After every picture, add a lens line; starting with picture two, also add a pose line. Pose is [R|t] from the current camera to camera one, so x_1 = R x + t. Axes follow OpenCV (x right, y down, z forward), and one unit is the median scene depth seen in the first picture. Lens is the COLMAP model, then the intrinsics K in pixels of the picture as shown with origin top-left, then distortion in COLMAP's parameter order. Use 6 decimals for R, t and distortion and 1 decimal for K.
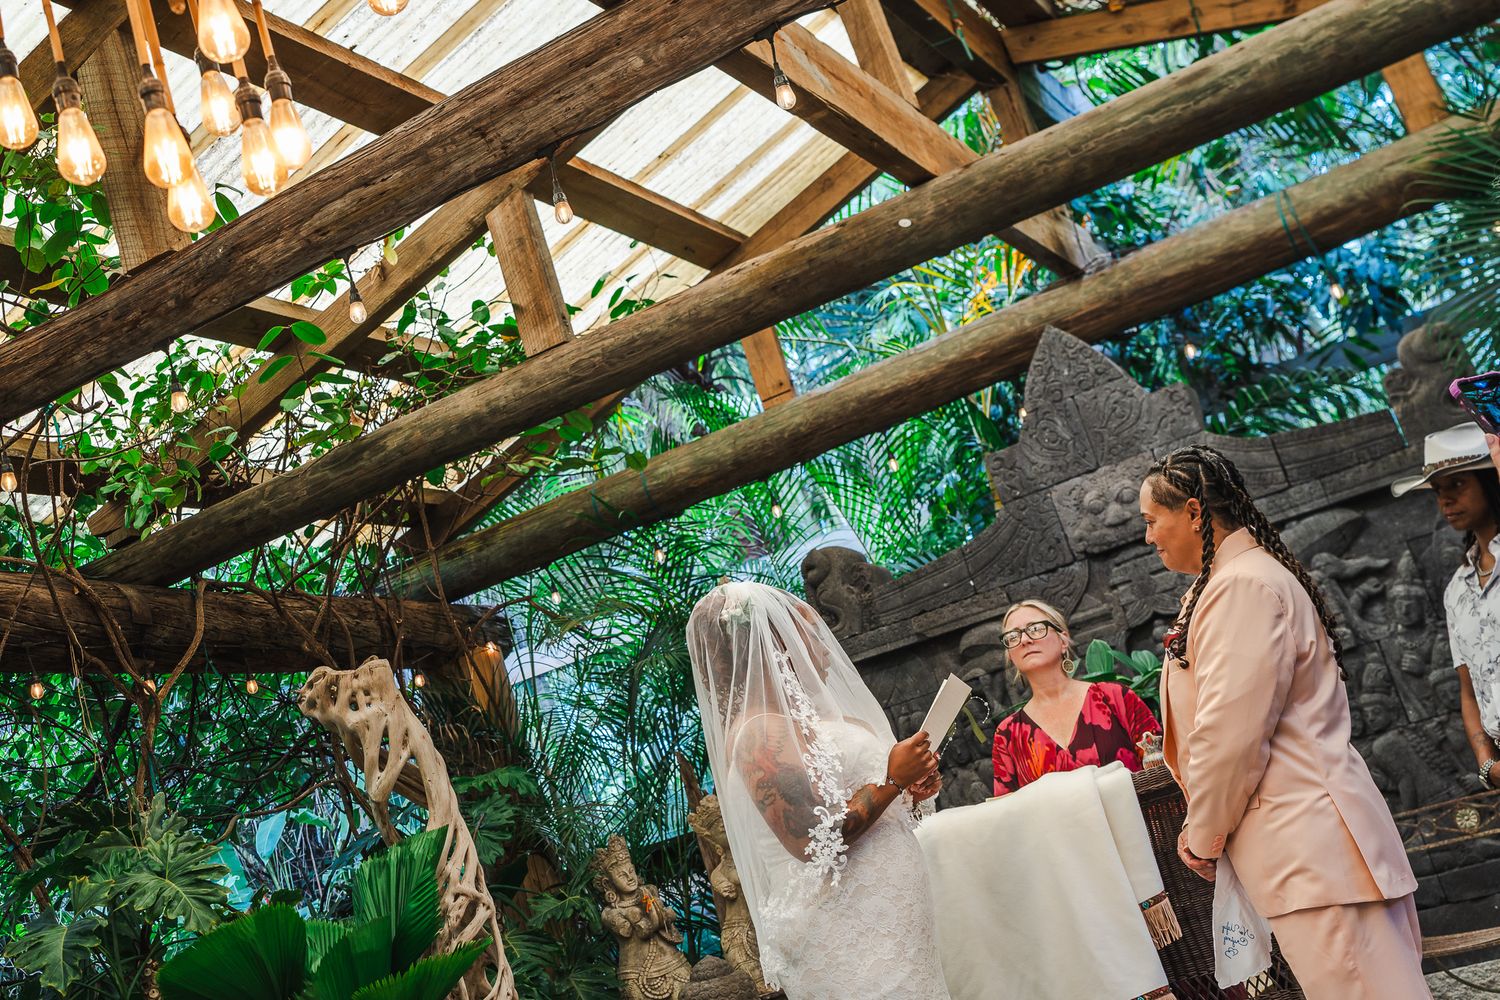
lens RADIAL K [[1844.3, 0, 567.1], [0, 1844.3, 402.7], [0, 0, 1]] dist [-0.002310, 0.000000]
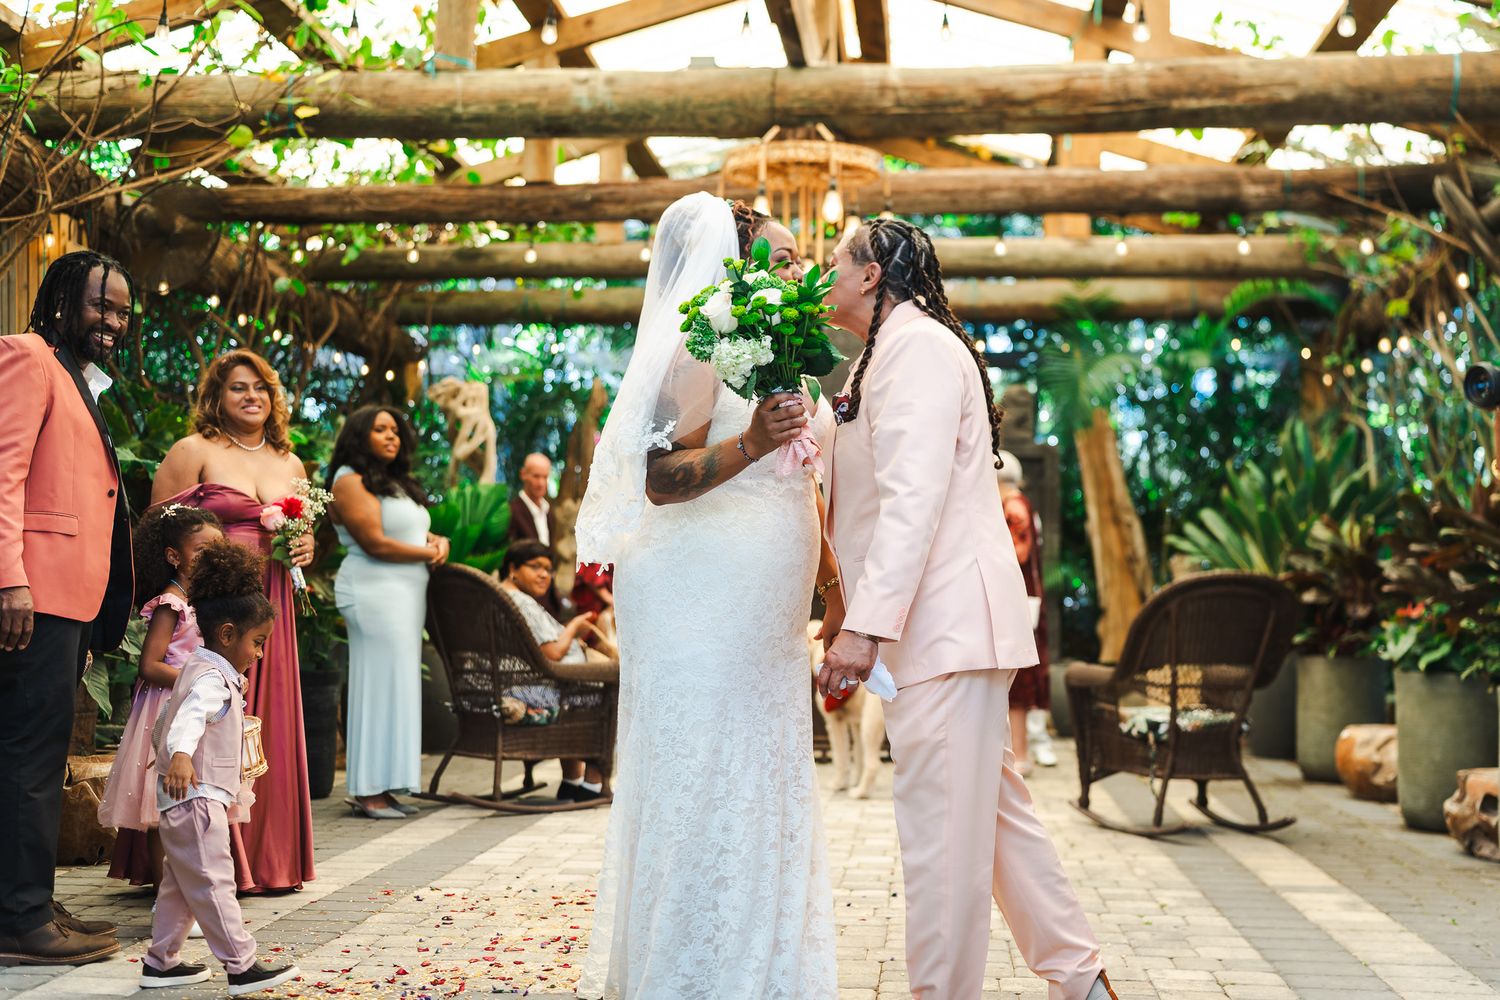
lens RADIAL K [[1873.1, 0, 756.5], [0, 1873.1, 503.2], [0, 0, 1]] dist [0.067276, 0.000000]
pose [[0.859969, 0.282916, 0.424749, -0.614475], [-0.362000, 0.924816, 0.116923, -0.061557], [-0.359736, -0.254309, 0.897729, -0.750457]]
